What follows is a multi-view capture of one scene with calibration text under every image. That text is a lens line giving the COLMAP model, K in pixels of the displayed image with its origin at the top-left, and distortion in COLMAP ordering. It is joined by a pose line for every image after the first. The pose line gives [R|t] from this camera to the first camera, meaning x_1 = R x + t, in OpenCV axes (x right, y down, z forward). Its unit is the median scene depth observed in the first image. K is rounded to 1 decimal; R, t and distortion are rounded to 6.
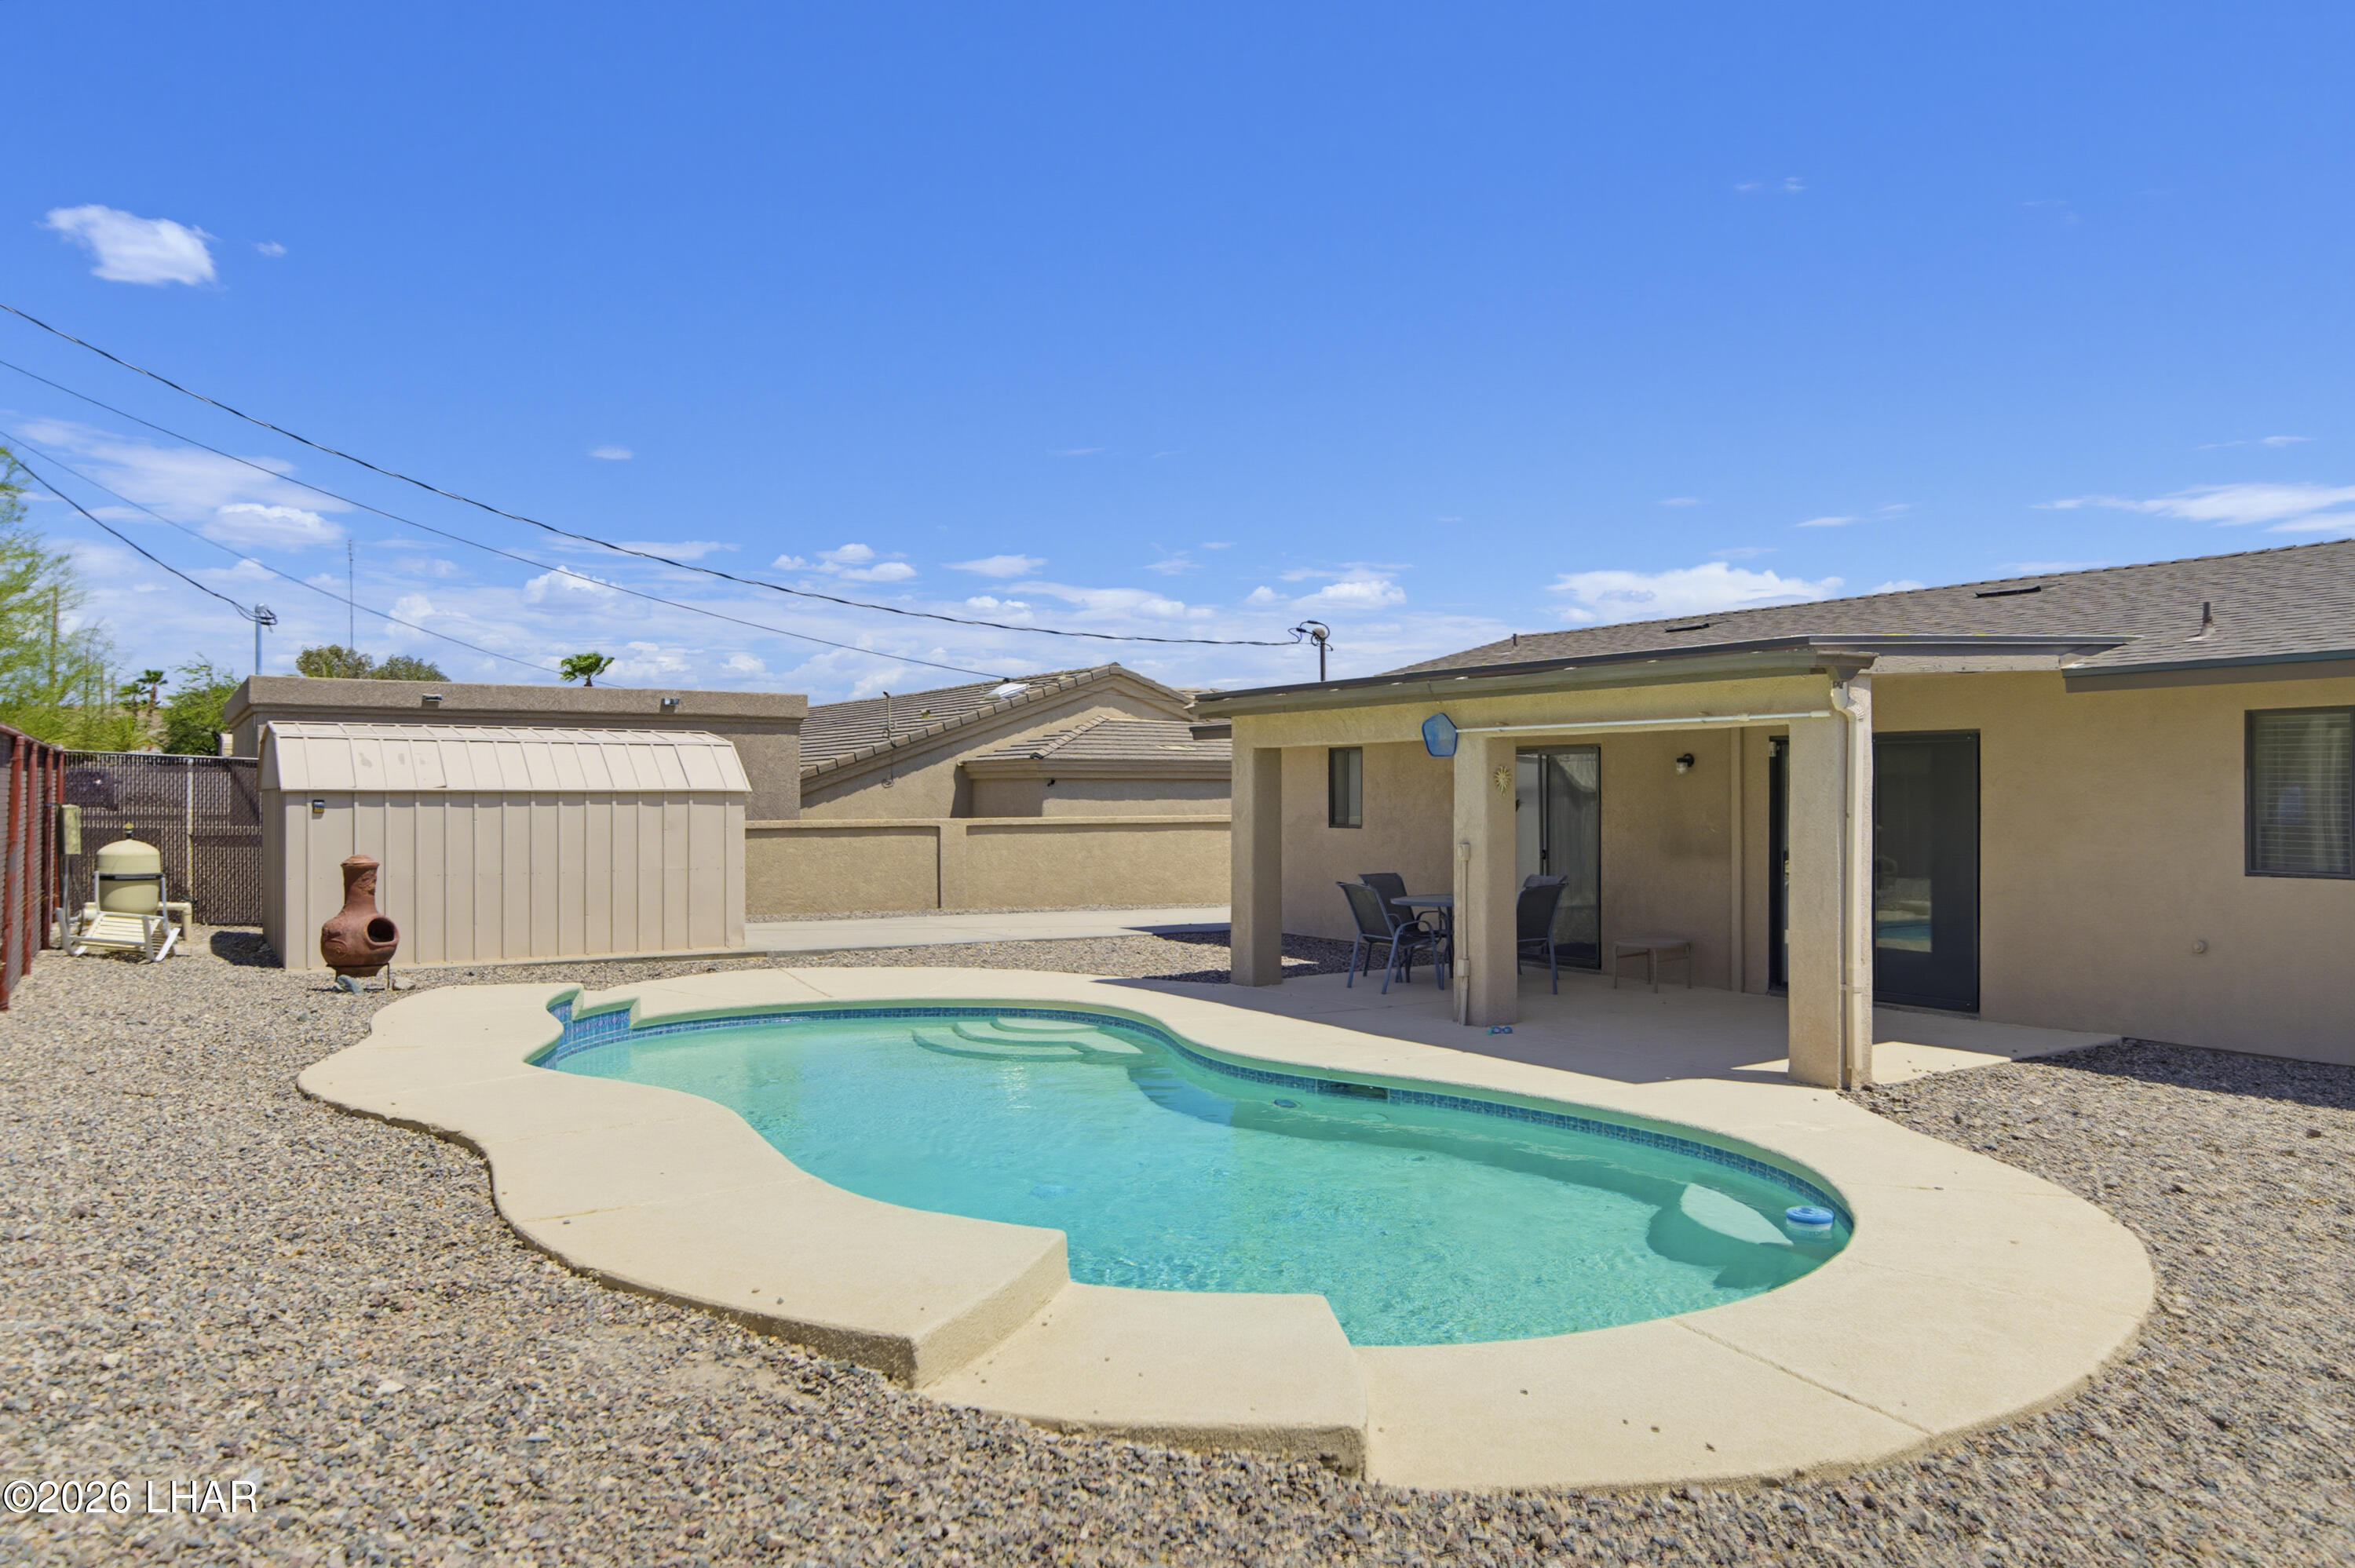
lens RADIAL K [[1608.1, 0, 1194.4], [0, 1608.1, 791.8], [0, 0, 1]] dist [-0.001352, 0.001668]
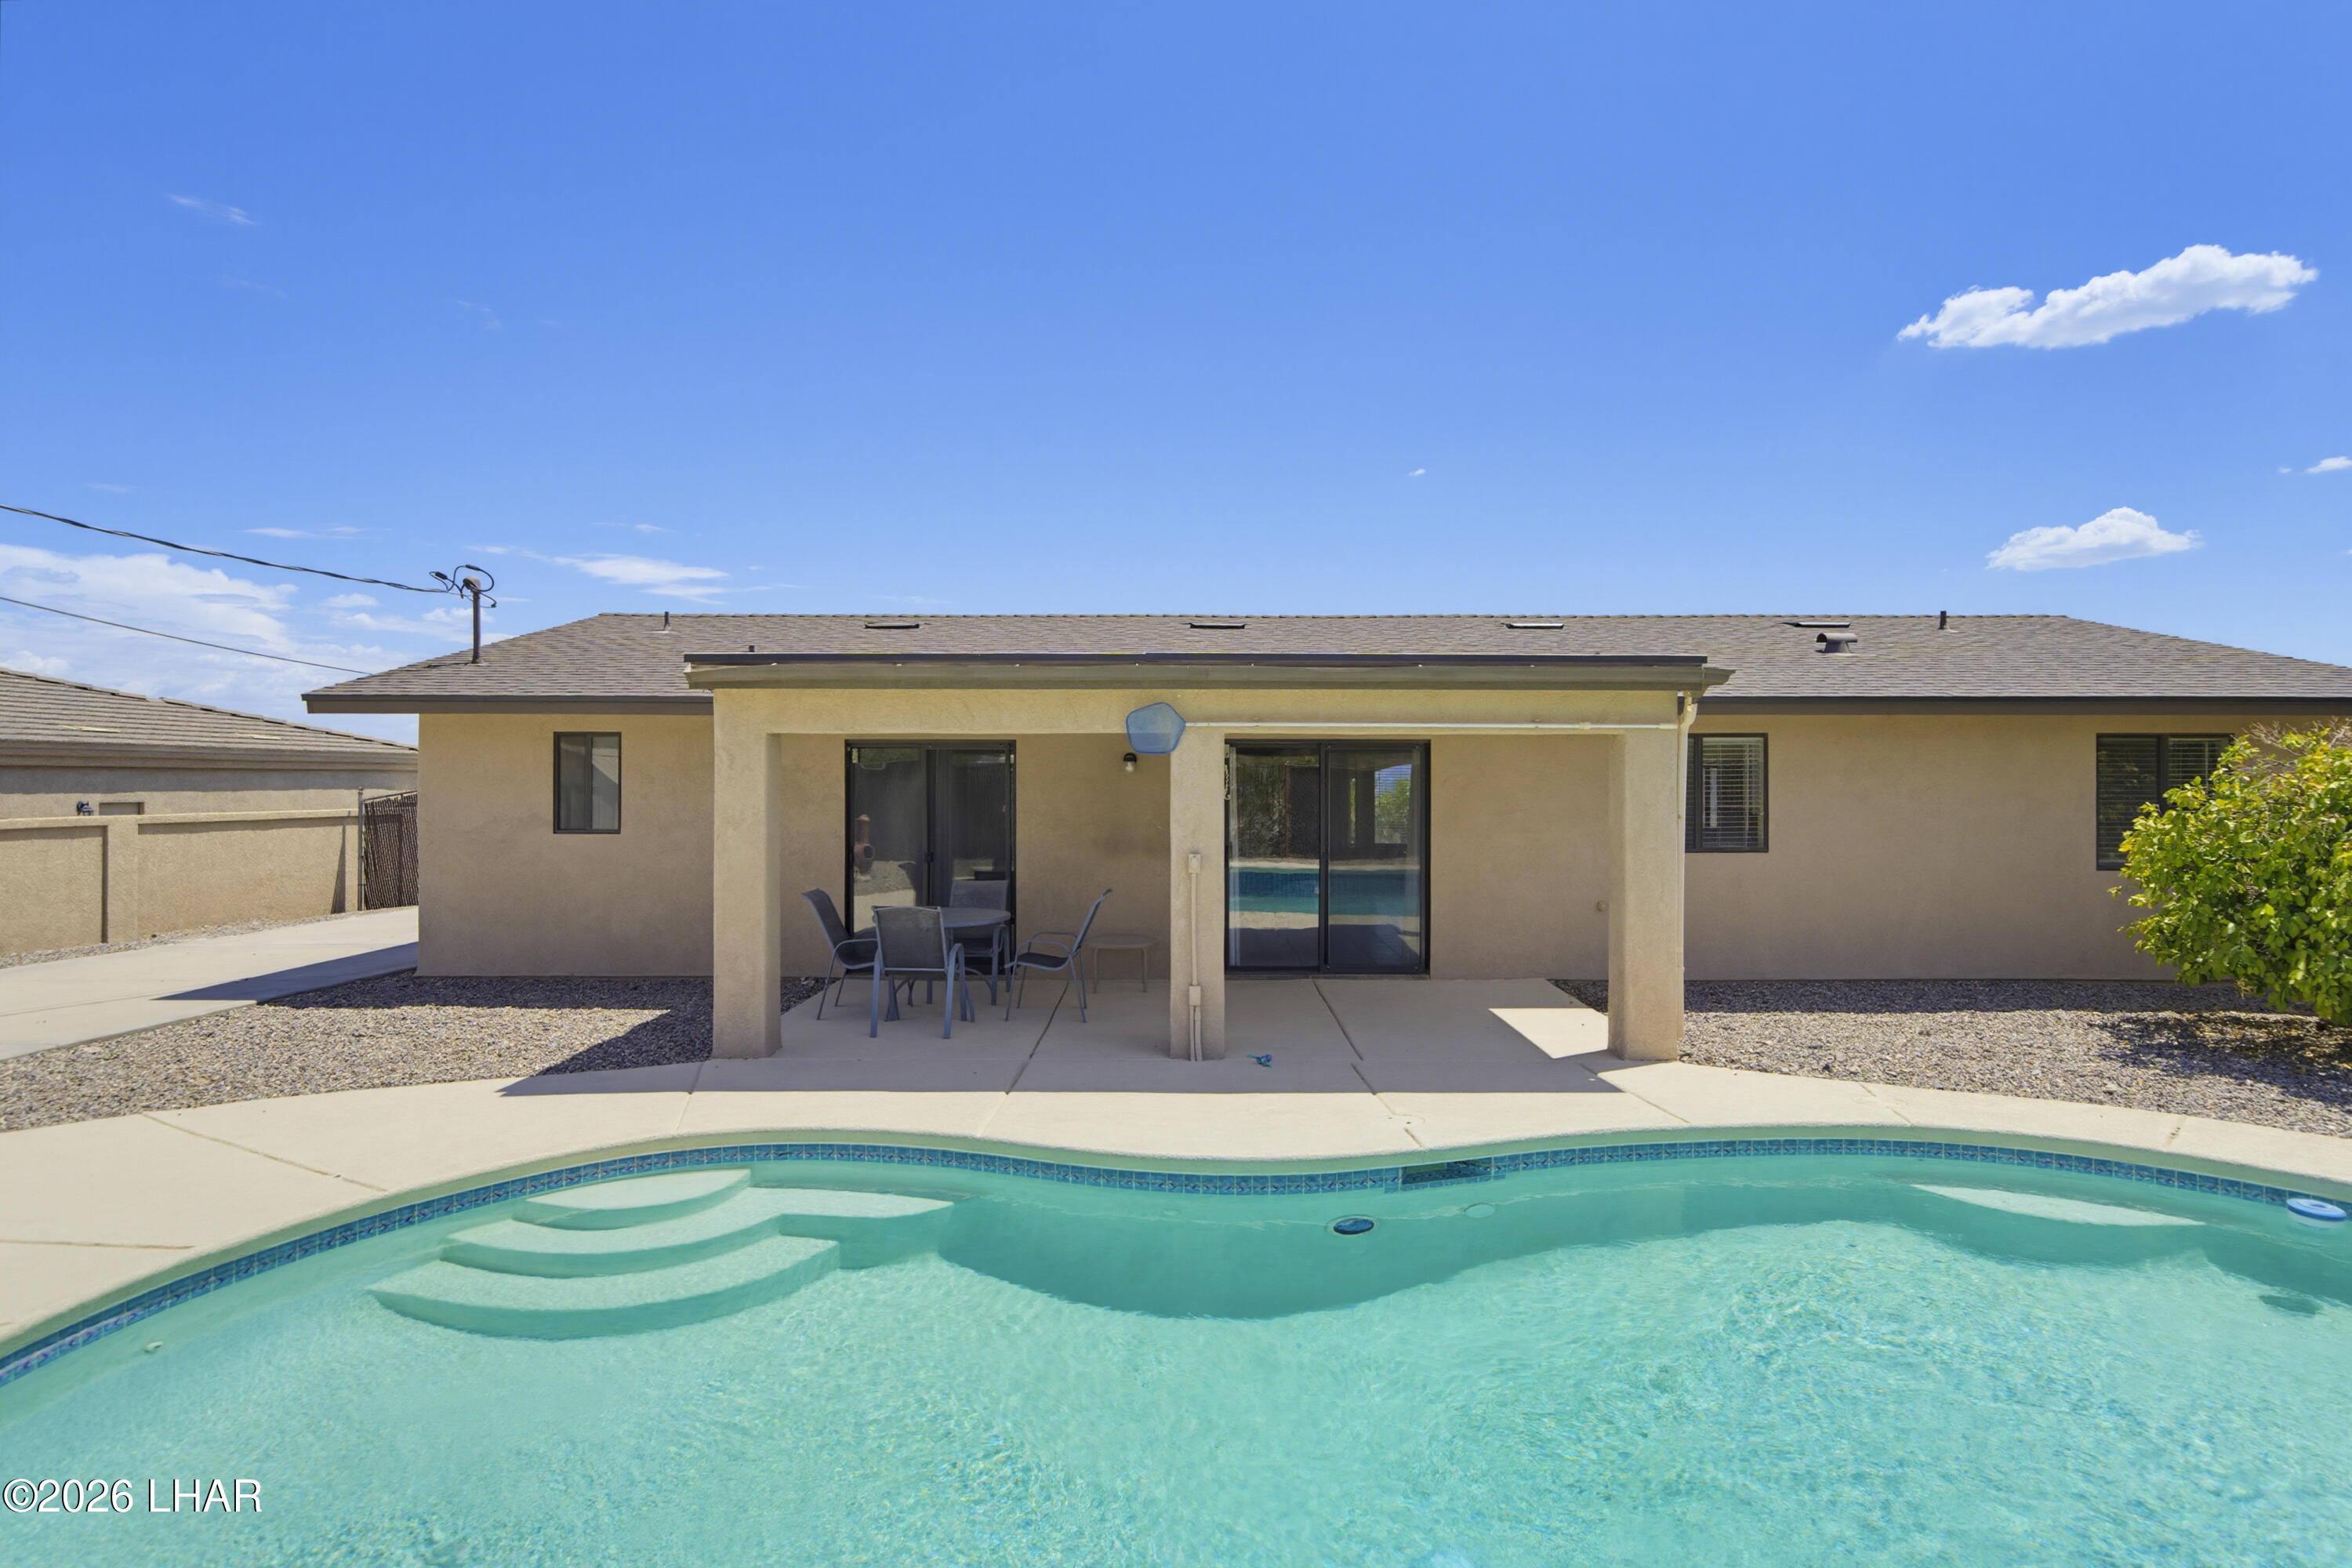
lens RADIAL K [[1252.6, 0, 1190.1], [0, 1252.6, 787.4], [0, 0, 1]] dist [0.000352, 0.000095]
pose [[0.546825, -0.002694, 0.837242, -0.312185], [-0.003952, 0.999975, 0.005799, -0.006132], [-0.837237, -0.006480, 0.546801, 0.489372]]
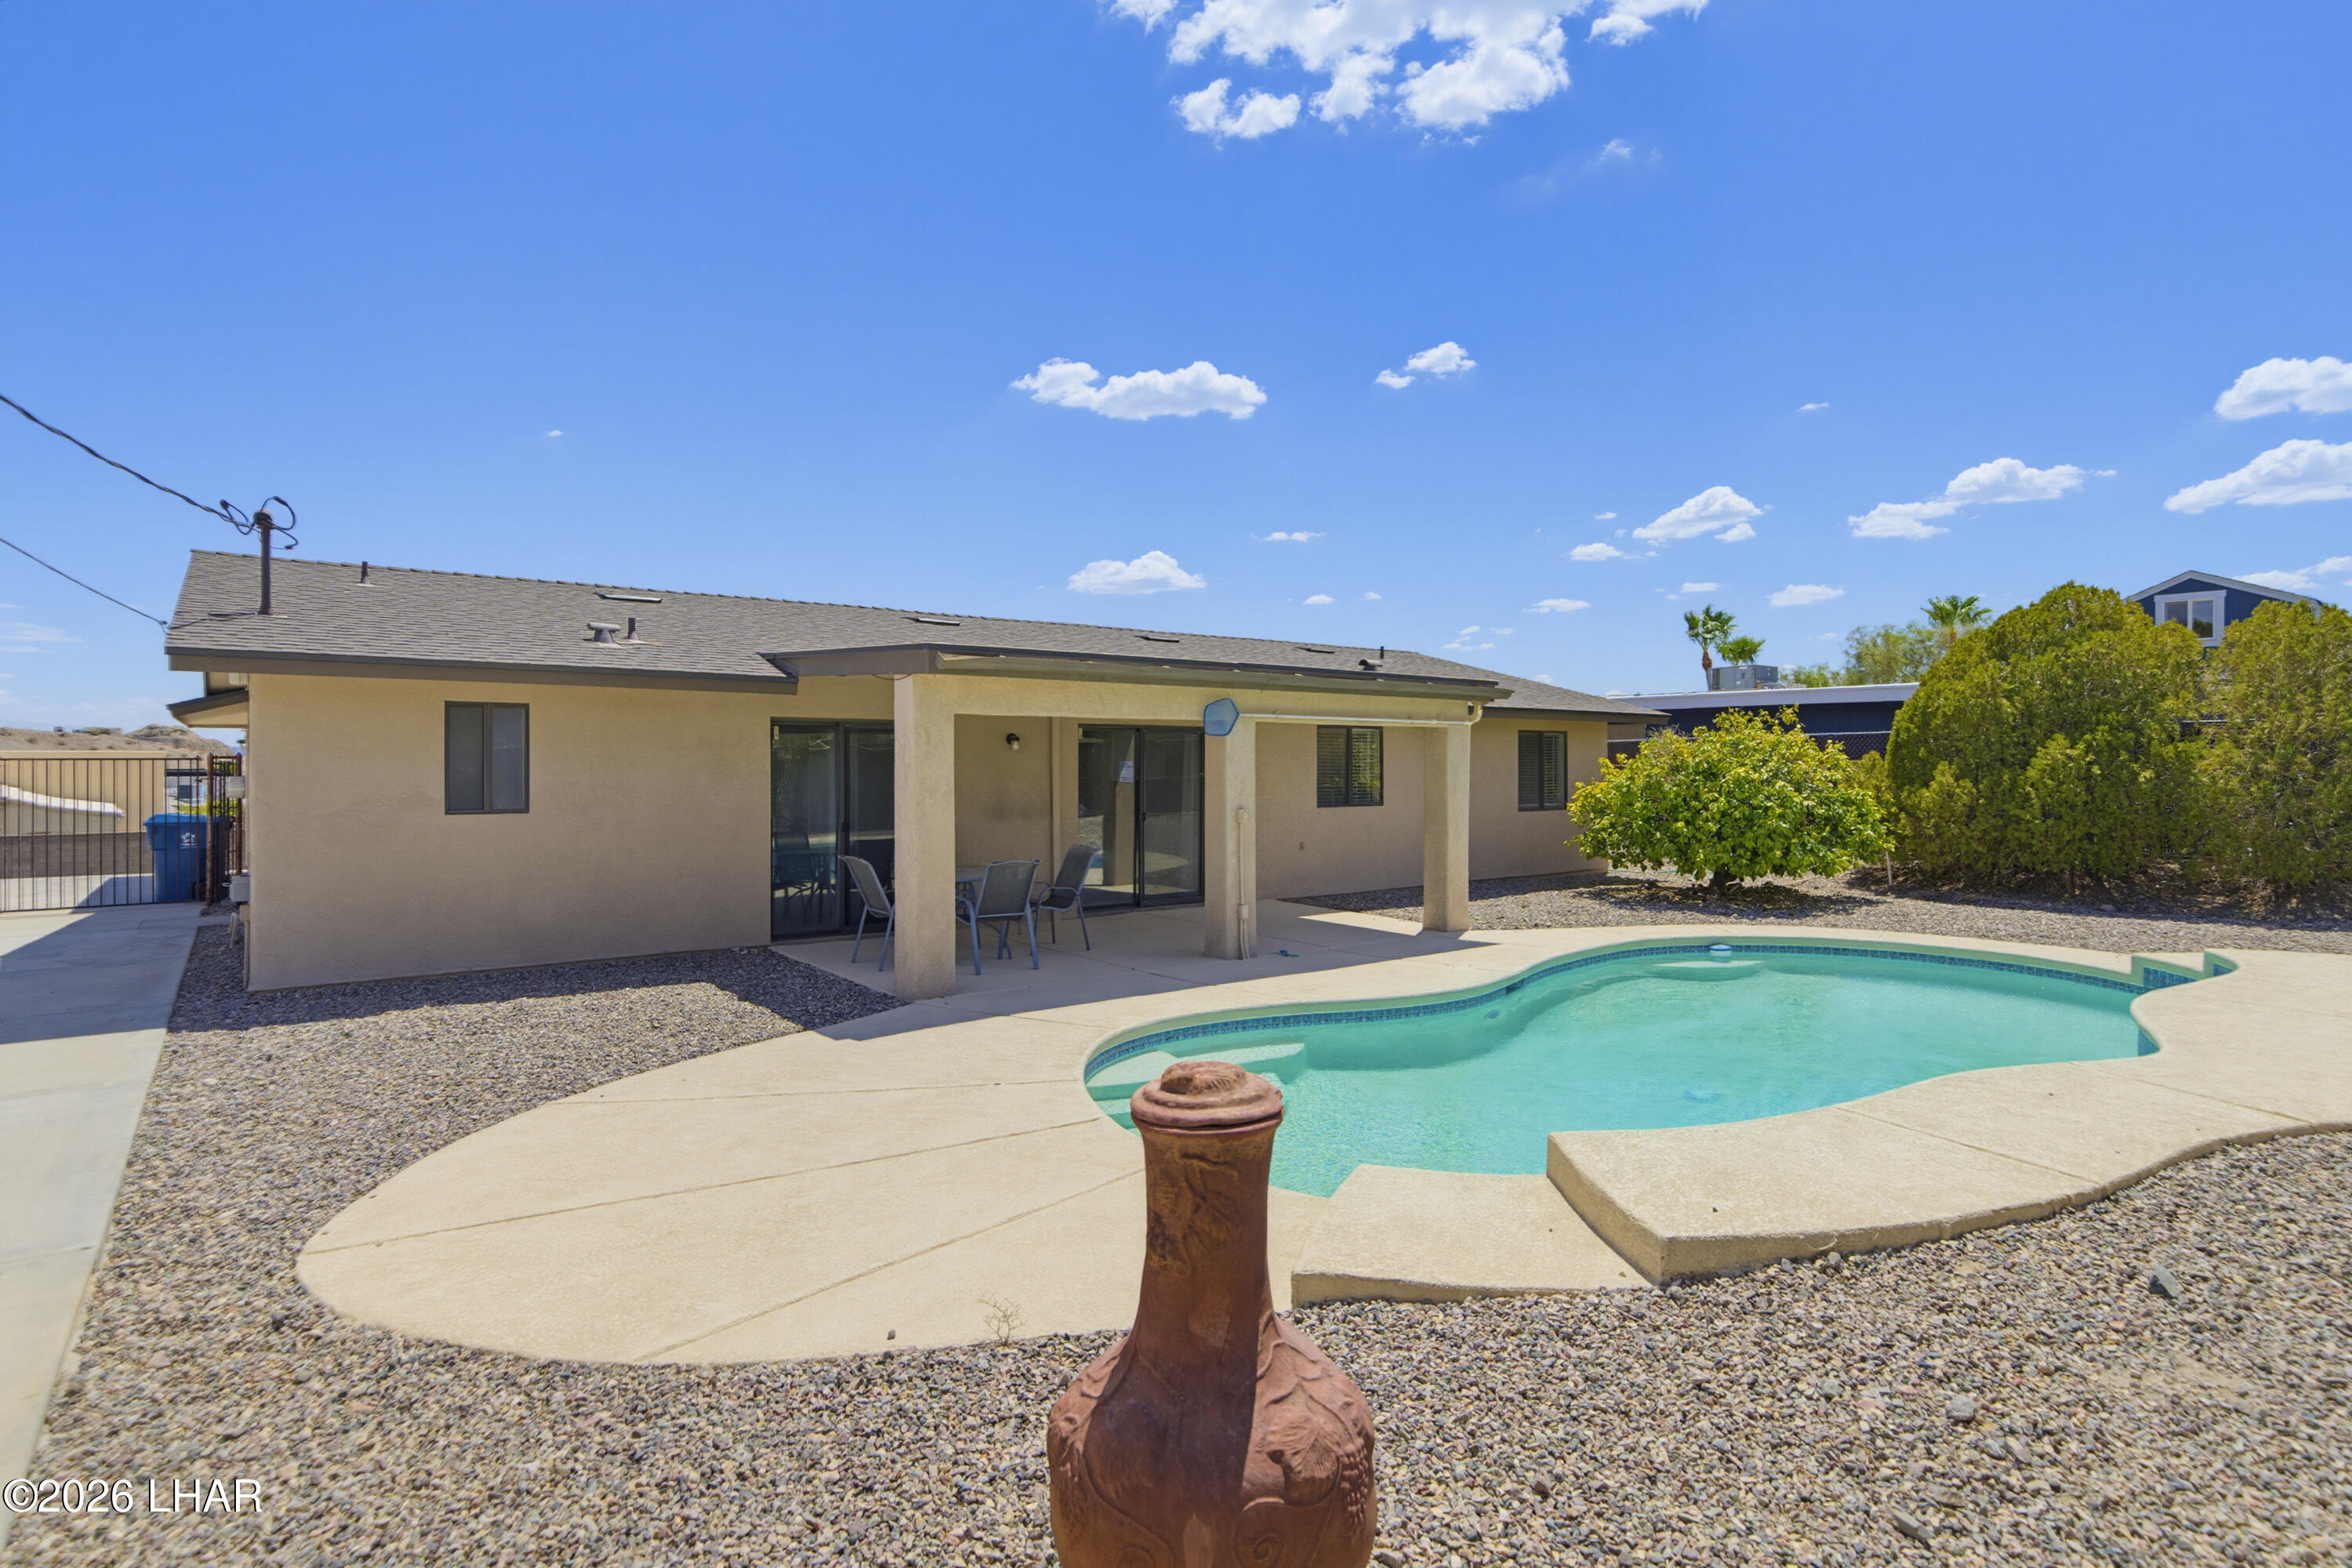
lens RADIAL K [[1193.8, 0, 1182.8], [0, 1193.8, 751.5], [0, 0, 1]] dist [0.004544, 0.000558]
pose [[-0.070521, 0.009858, 0.997462, -0.558200], [-0.003499, 0.999943, -0.010130, -0.001377], [-0.997504, -0.004205, -0.070482, 0.859378]]
